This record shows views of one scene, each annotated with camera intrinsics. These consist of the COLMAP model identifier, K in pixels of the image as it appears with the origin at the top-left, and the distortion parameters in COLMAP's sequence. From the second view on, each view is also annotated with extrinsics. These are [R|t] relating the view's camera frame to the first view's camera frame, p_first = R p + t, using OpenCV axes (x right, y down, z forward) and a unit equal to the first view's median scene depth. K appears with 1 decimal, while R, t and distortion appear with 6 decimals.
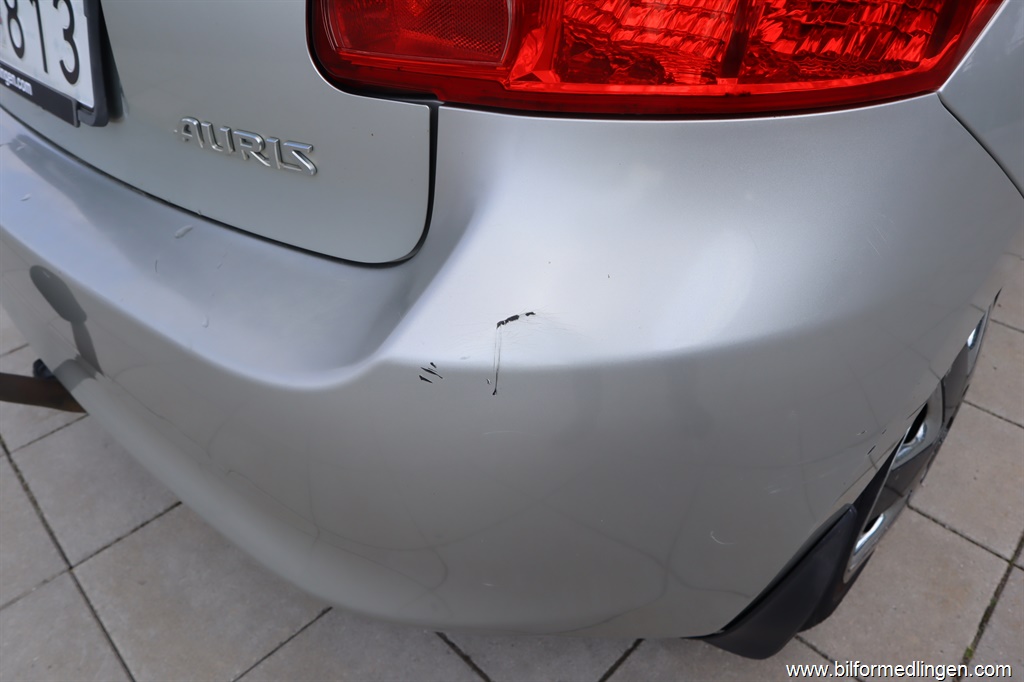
lens RADIAL K [[704.0, 0, 507.6], [0, 704.0, 344.4], [0, 0, 1]] dist [-0.124838, 0.069963]
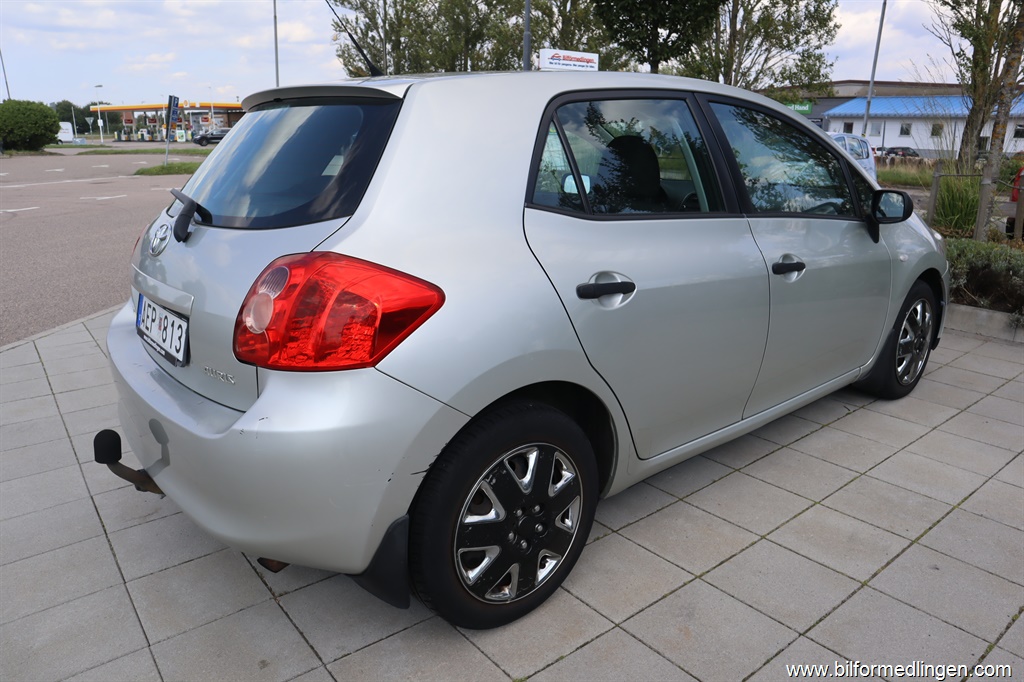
lens RADIAL K [[704.0, 0, 507.6], [0, 704.0, 344.4], [0, 0, 1]] dist [-0.124838, 0.069963]
pose [[0.991576, 0.037220, -0.124061, 1.127366], [-0.080227, 0.928455, -0.362676, 0.539147], [0.101686, 0.369574, 0.923621, -1.605697]]
